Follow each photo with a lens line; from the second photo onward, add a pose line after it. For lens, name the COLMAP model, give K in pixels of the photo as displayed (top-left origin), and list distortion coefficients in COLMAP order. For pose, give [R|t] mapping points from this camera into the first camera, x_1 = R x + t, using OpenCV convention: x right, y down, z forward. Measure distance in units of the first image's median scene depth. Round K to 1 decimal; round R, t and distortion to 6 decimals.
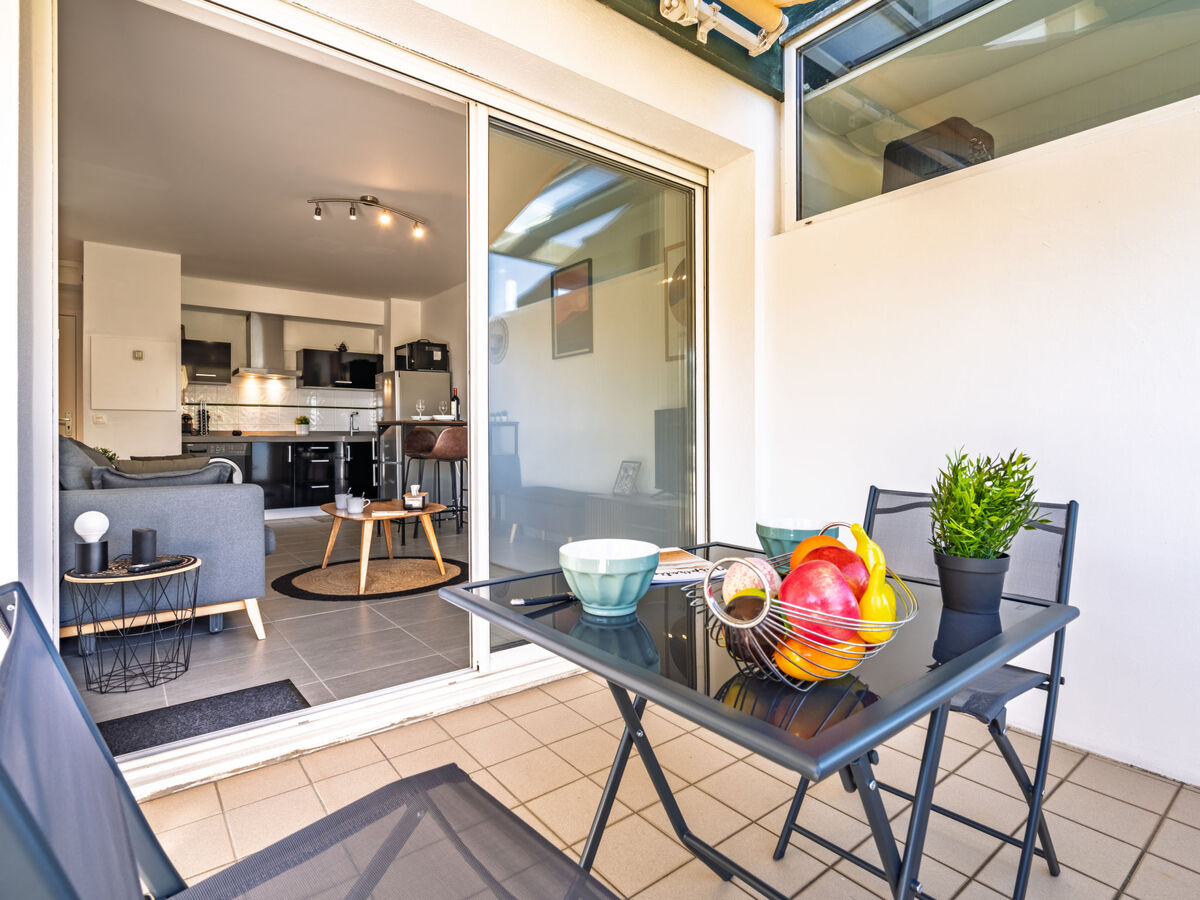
lens RADIAL K [[609.8, 0, 599.2], [0, 609.8, 437.4], [0, 0, 1]] dist [-0.001221, 0.000671]
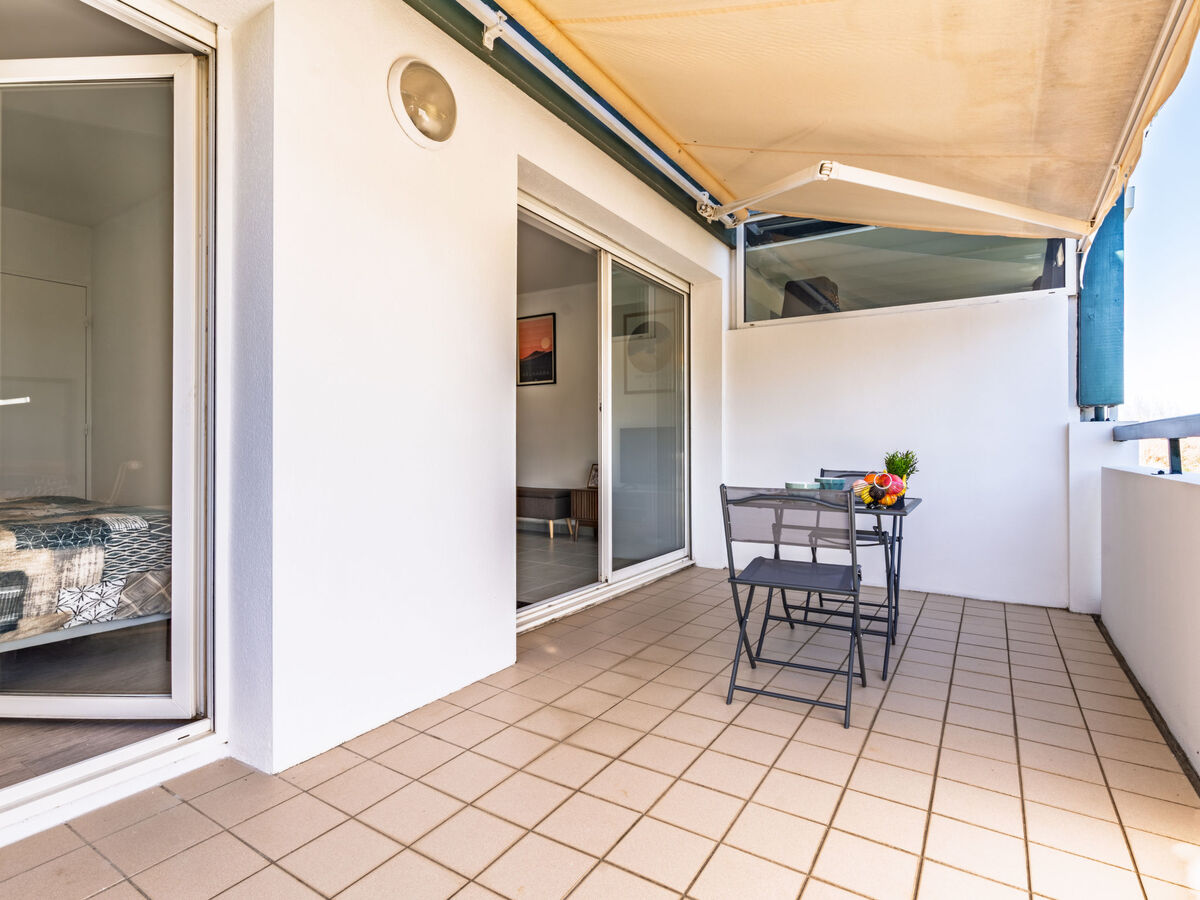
lens RADIAL K [[605.4, 0, 600.0], [0, 605.4, 450.0], [0, 0, 1]] dist [0.000873, 0.000467]
pose [[0.943207, 0.000289, 0.332206, -0.733932], [-0.001373, 0.999994, 0.003027, 0.003767], [-0.332203, -0.003311, 0.943202, -0.566839]]
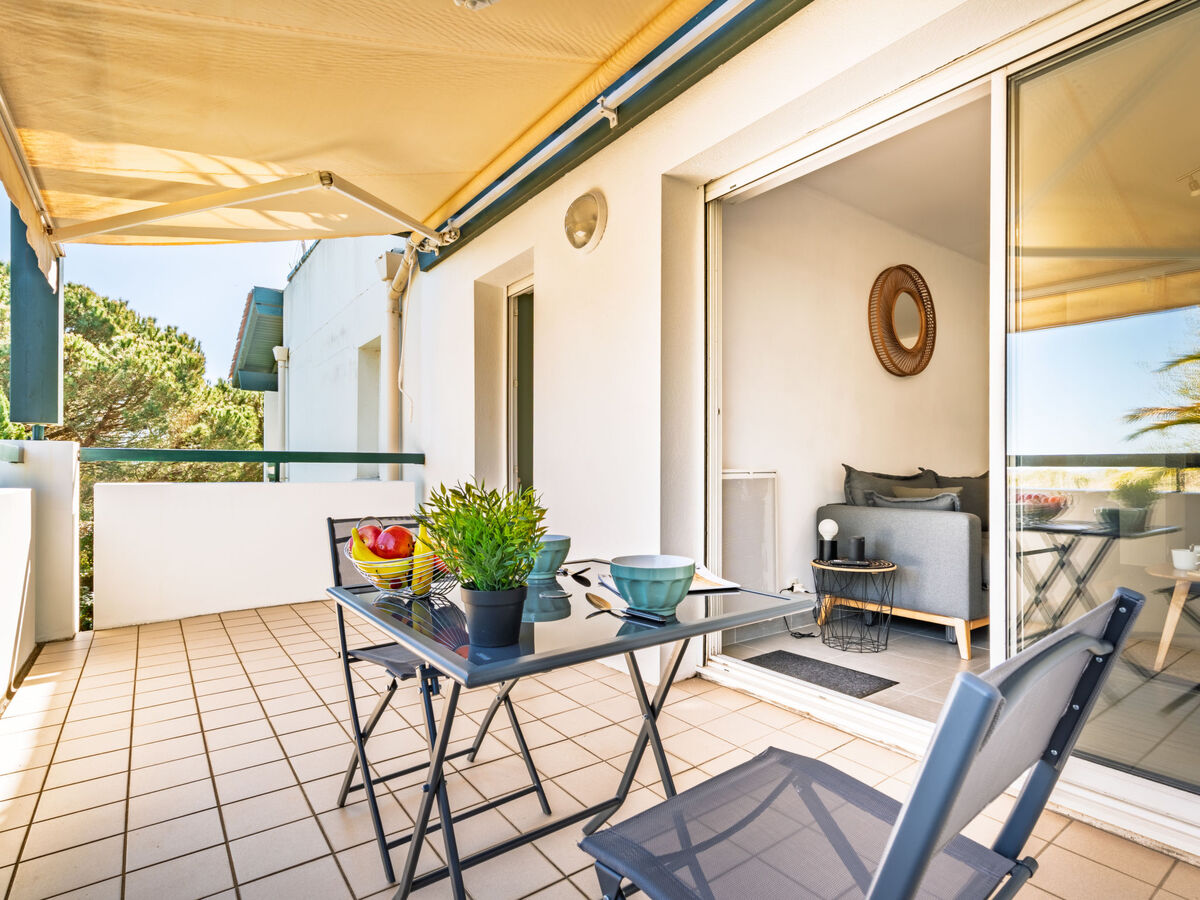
lens RADIAL K [[596.9, 0, 599.1], [0, 596.9, 474.1], [0, 0, 1]] dist [-0.001646, -0.000076]
pose [[-0.009698, 0.013633, -0.999860, 0.582705], [-0.002982, 0.999902, 0.013662, -0.006796], [0.999949, 0.003114, -0.009656, 0.430385]]
